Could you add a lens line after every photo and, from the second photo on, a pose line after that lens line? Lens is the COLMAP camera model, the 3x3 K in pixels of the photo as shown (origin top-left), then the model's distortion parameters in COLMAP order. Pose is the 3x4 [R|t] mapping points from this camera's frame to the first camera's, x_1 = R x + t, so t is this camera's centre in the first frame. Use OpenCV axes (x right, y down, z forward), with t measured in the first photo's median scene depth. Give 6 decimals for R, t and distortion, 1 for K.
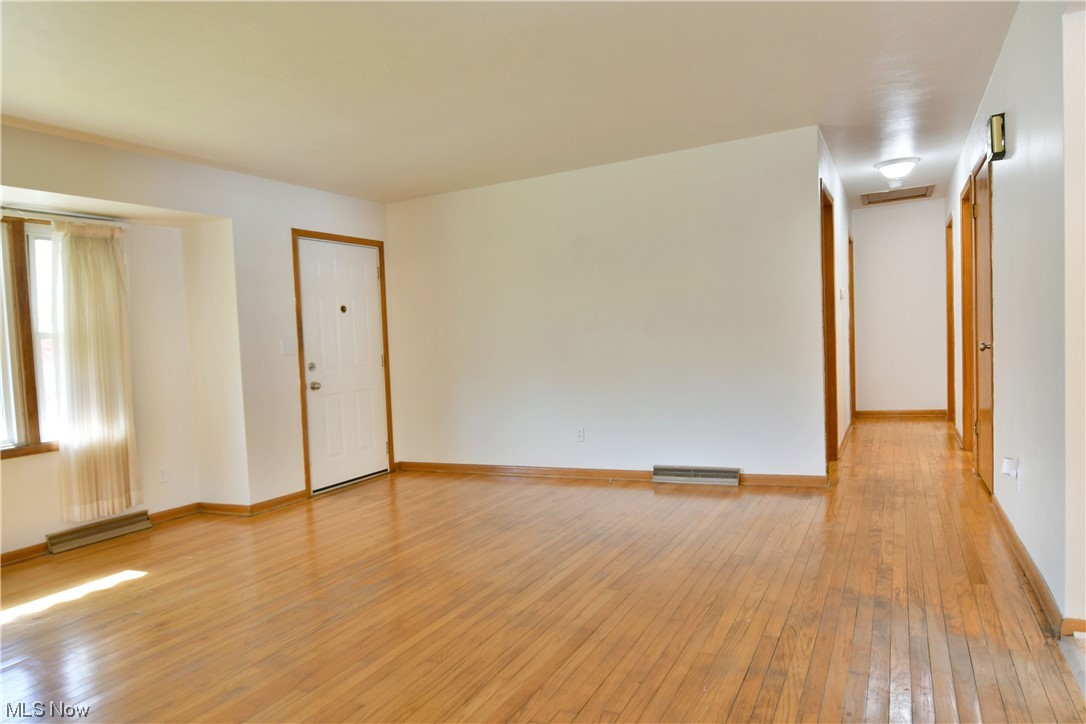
lens RADIAL K [[668.6, 0, 536.8], [0, 668.6, 361.0], [0, 0, 1]] dist [-0.008318, -0.007087]
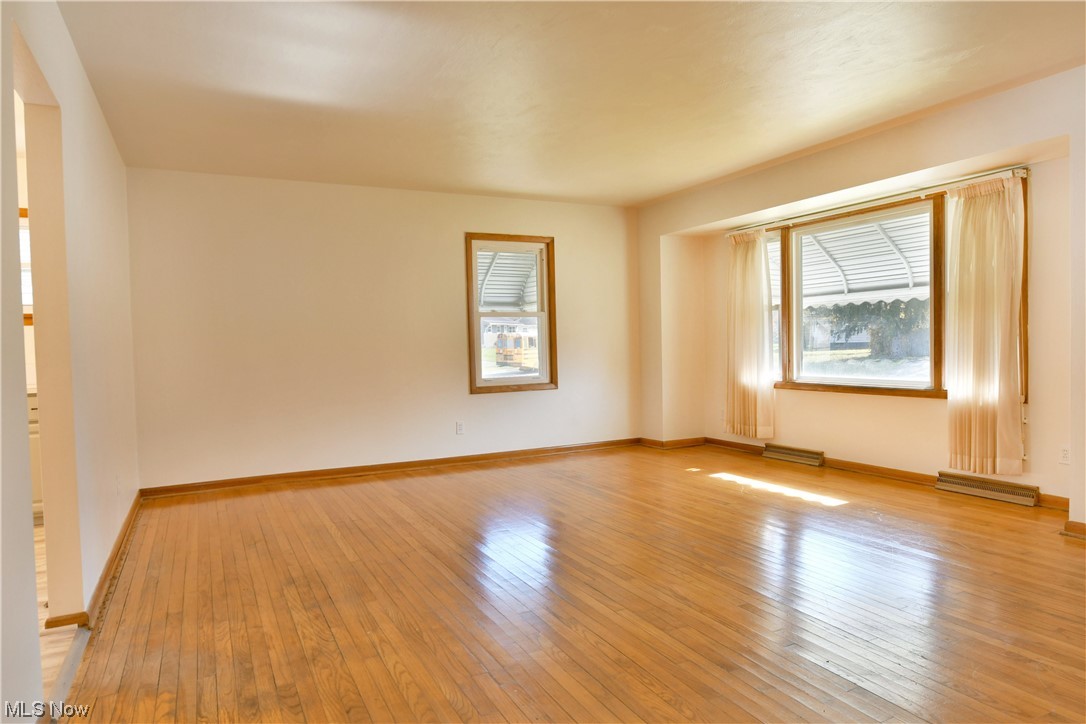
lens RADIAL K [[668.6, 0, 539.5], [0, 668.6, 369.5], [0, 0, 1]] dist [-0.008318, -0.007087]
pose [[-0.569870, 0.113029, -0.813924, 0.699670], [0.042102, 0.993210, 0.108449, -0.080709], [0.820656, 0.027534, -0.570759, 1.309361]]
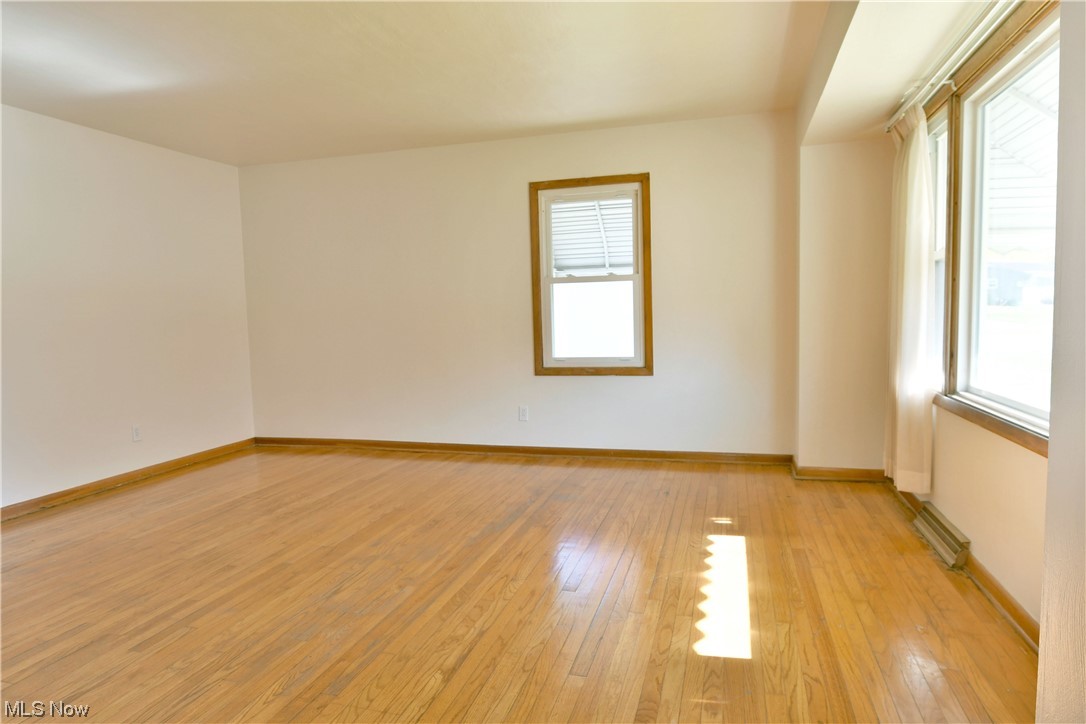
lens RADIAL K [[668.6, 0, 535.6], [0, 668.6, 358.0], [0, 0, 1]] dist [-0.008318, -0.007087]
pose [[-0.976748, 0.107134, -0.185702, -0.369135], [0.088600, 0.990475, 0.105402, -0.027489], [0.195225, 0.086498, -0.976937, 1.615755]]
